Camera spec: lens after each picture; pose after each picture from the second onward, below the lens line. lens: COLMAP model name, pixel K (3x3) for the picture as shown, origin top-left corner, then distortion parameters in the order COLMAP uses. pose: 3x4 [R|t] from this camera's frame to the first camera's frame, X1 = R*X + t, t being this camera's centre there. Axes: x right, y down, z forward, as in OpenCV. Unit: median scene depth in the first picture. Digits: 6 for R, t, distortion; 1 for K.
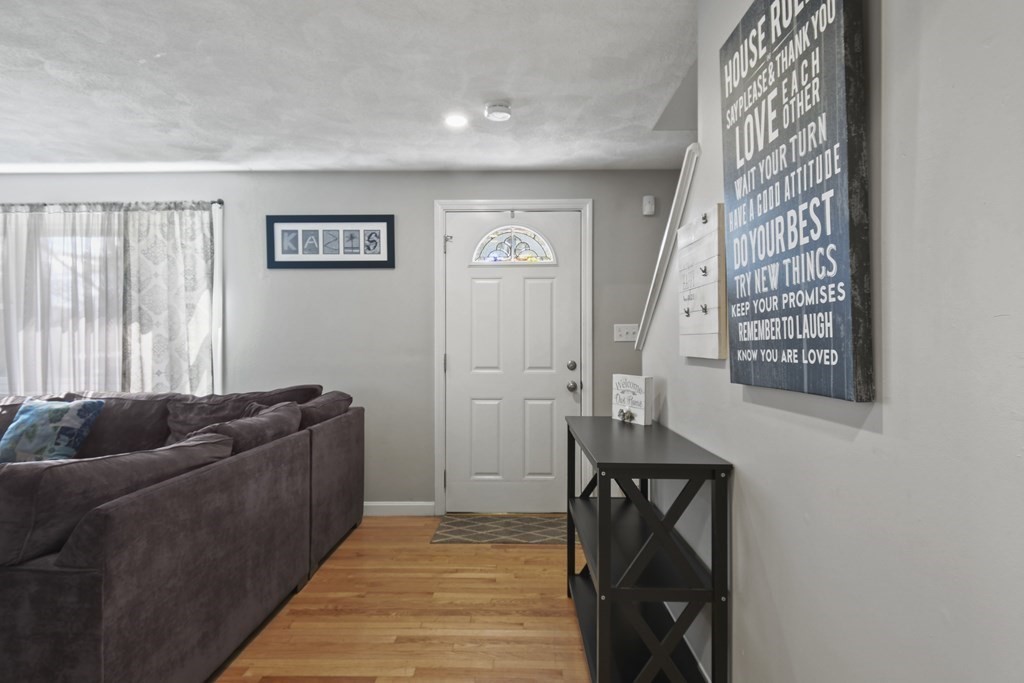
lens RADIAL K [[588.7, 0, 512.0], [0, 588.7, 341.5], [0, 0, 1]] dist [0.046557, -0.047633]
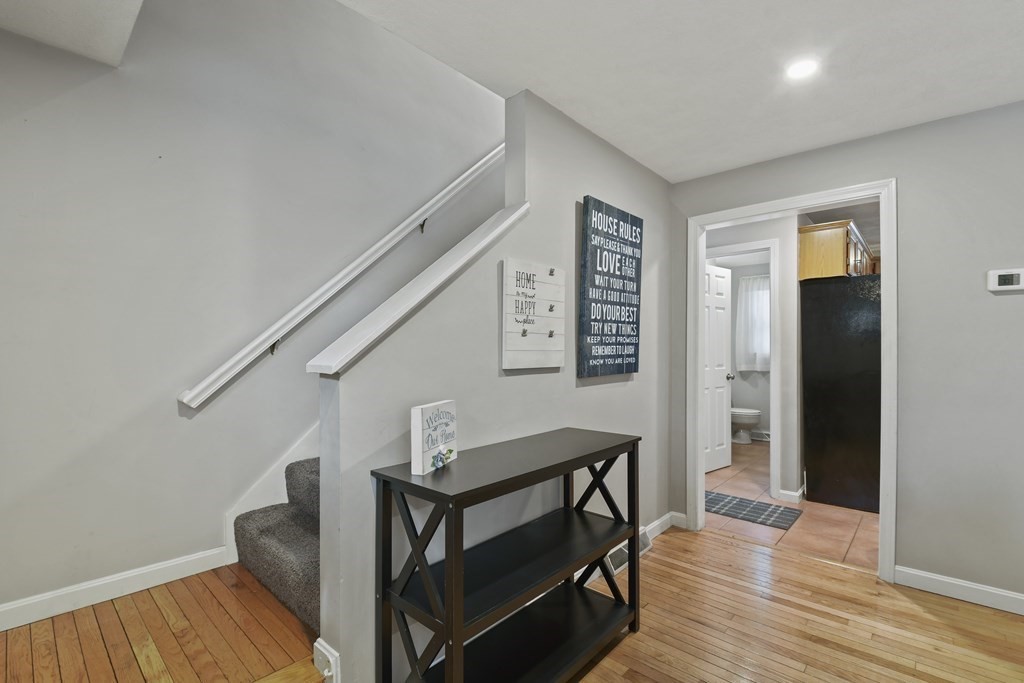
lens RADIAL K [[456.4, 0, 510.7], [0, 456.4, 348.1], [0, 0, 1]] dist [0.017079, -0.027162]
pose [[-0.746049, 0.000709, 0.665891, -0.174881], [-0.003309, 0.999983, -0.004771, -0.006758], [-0.665883, -0.005762, -0.746034, 0.950686]]
